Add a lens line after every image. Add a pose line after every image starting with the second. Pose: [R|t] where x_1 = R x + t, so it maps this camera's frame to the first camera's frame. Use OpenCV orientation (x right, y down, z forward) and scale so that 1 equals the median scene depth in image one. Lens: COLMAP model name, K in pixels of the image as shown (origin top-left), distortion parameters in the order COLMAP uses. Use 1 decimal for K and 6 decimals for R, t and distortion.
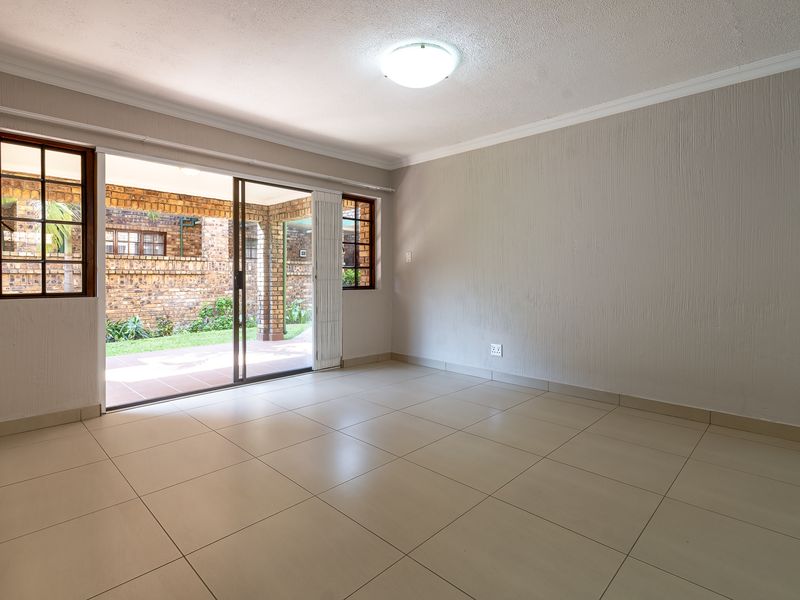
lens RADIAL K [[415.4, 0, 390.0], [0, 415.4, 281.9], [0, 0, 1]] dist [0.003116, -0.000030]
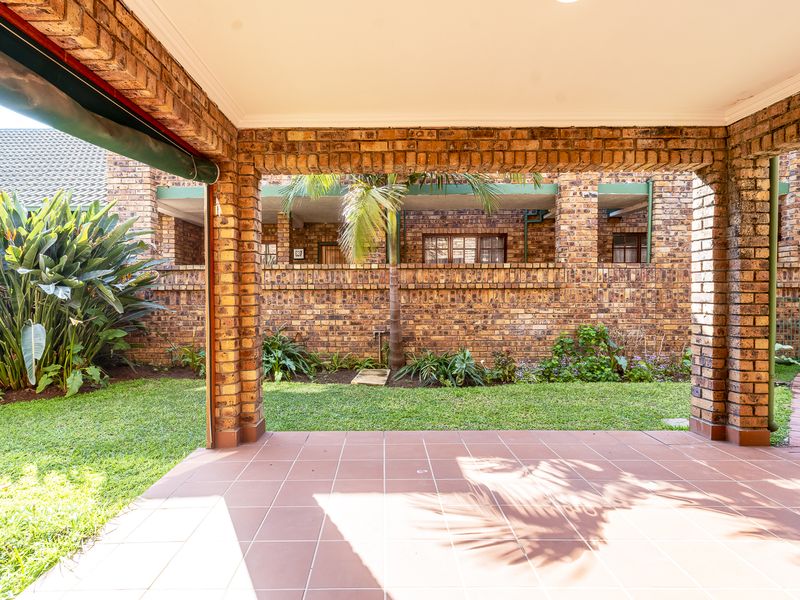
lens RADIAL K [[409.1, 0, 385.7], [0, 409.1, 297.7], [0, 0, 1]] dist [0.000025, -0.000109]
pose [[0.710488, 0.006026, -0.703684, -0.226375], [-0.003152, 0.999981, 0.005381, -0.007093], [0.703703, -0.001605, 0.710493, 0.419468]]
